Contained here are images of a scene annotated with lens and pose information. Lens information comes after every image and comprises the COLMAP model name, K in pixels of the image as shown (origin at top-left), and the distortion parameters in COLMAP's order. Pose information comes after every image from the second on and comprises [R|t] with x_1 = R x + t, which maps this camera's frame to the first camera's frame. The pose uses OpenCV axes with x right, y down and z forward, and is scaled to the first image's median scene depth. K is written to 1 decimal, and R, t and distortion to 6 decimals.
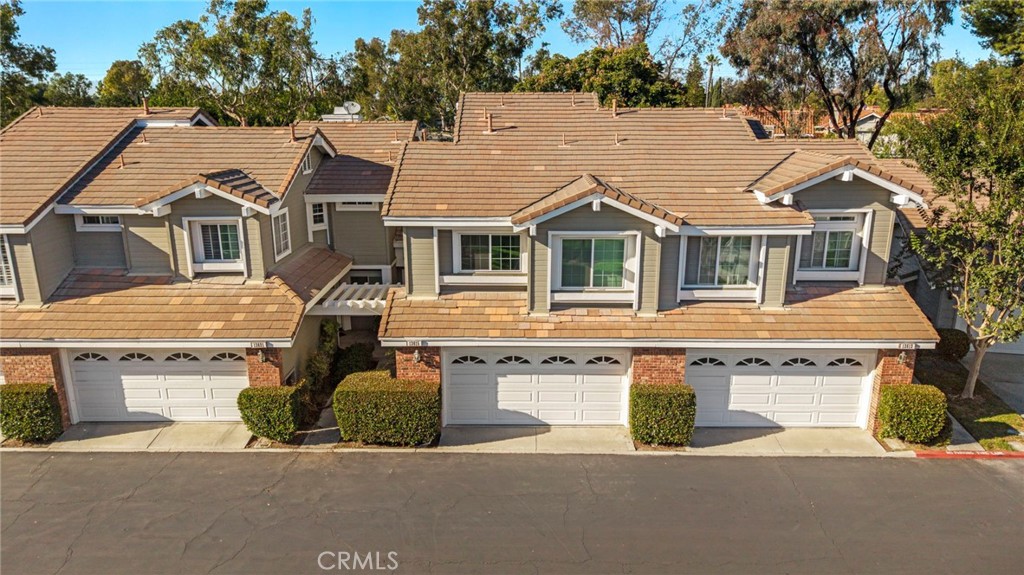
lens RADIAL K [[684.9, 0, 512.5], [0, 684.9, 287.9], [0, 0, 1]] dist [0.031995, -0.038779]
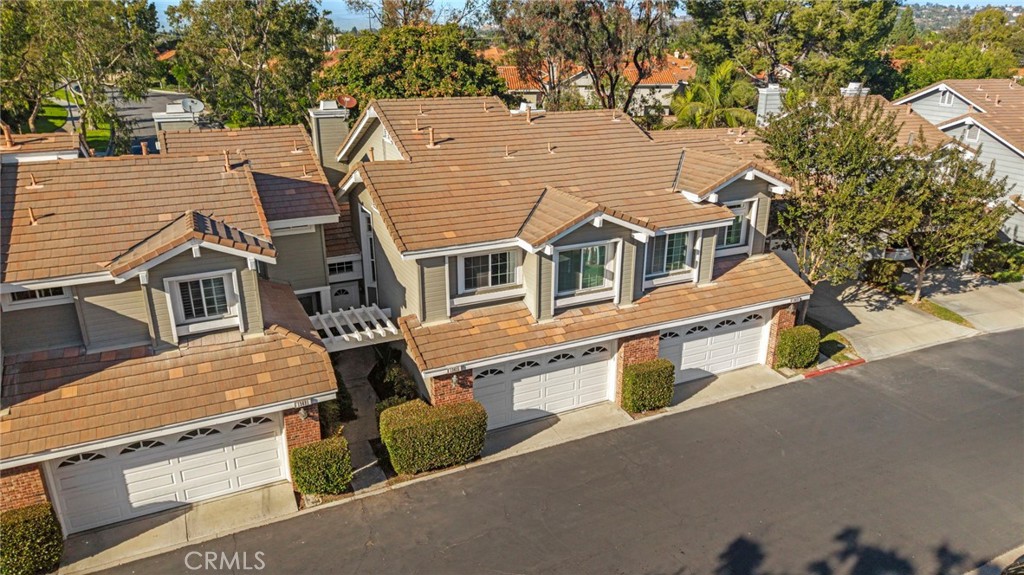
lens RADIAL K [[684.9, 0, 512.9], [0, 684.9, 285.2], [0, 0, 1]] dist [0.031995, -0.038779]
pose [[0.896173, -0.145560, 0.419149, -0.461247], [0.109666, 0.988014, 0.108638, -0.144072], [-0.429938, -0.051392, 0.901395, 0.021458]]
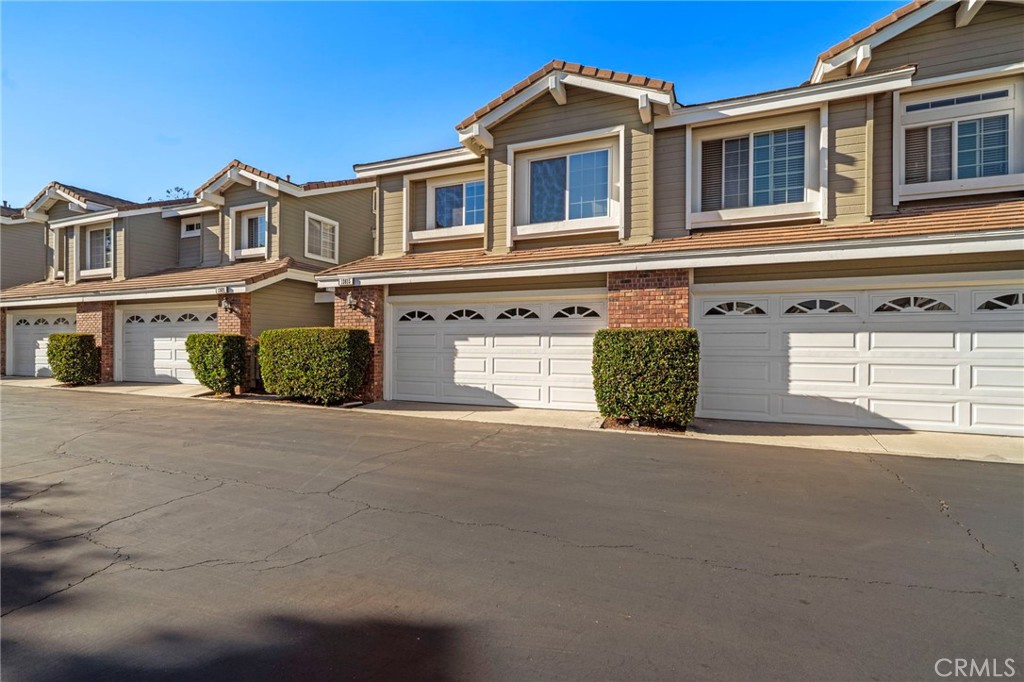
lens RADIAL K [[471.6, 0, 513.3], [0, 471.6, 350.7], [0, 0, 1]] dist [-0.001892, 0.000361]
pose [[0.926223, 0.008302, -0.376885, 0.258467], [-0.104322, 0.966359, -0.235092, 0.267555], [0.362255, 0.257065, 0.895929, 0.543941]]
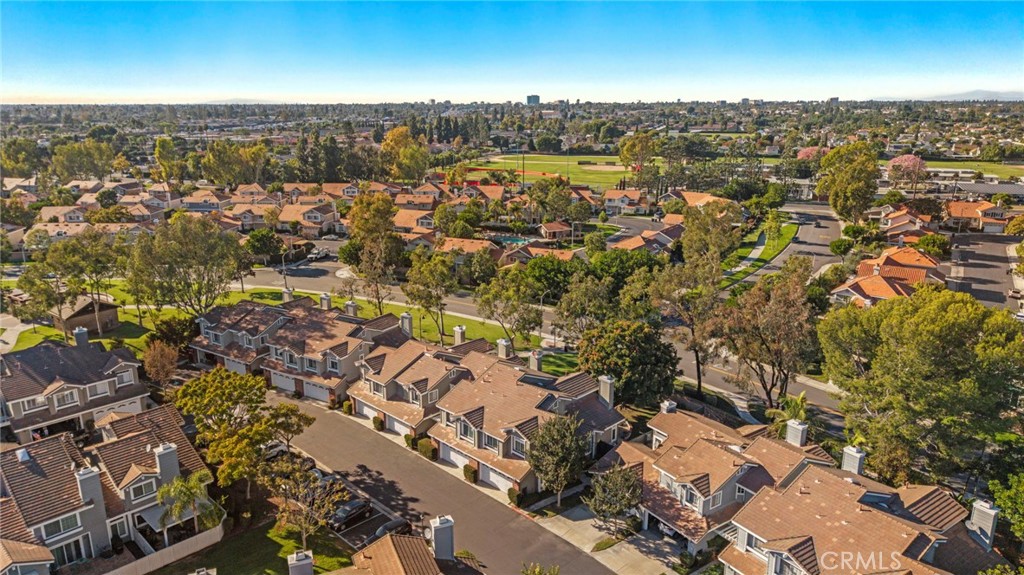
lens RADIAL K [[684.9, 0, 508.7], [0, 684.9, 287.2], [0, 0, 1]] dist [0.031995, -0.038779]
pose [[0.714629, 0.176711, -0.676815, 2.799068], [-0.180565, 0.981375, 0.065575, -1.145463], [0.675797, 0.075347, 0.733227, -1.804363]]
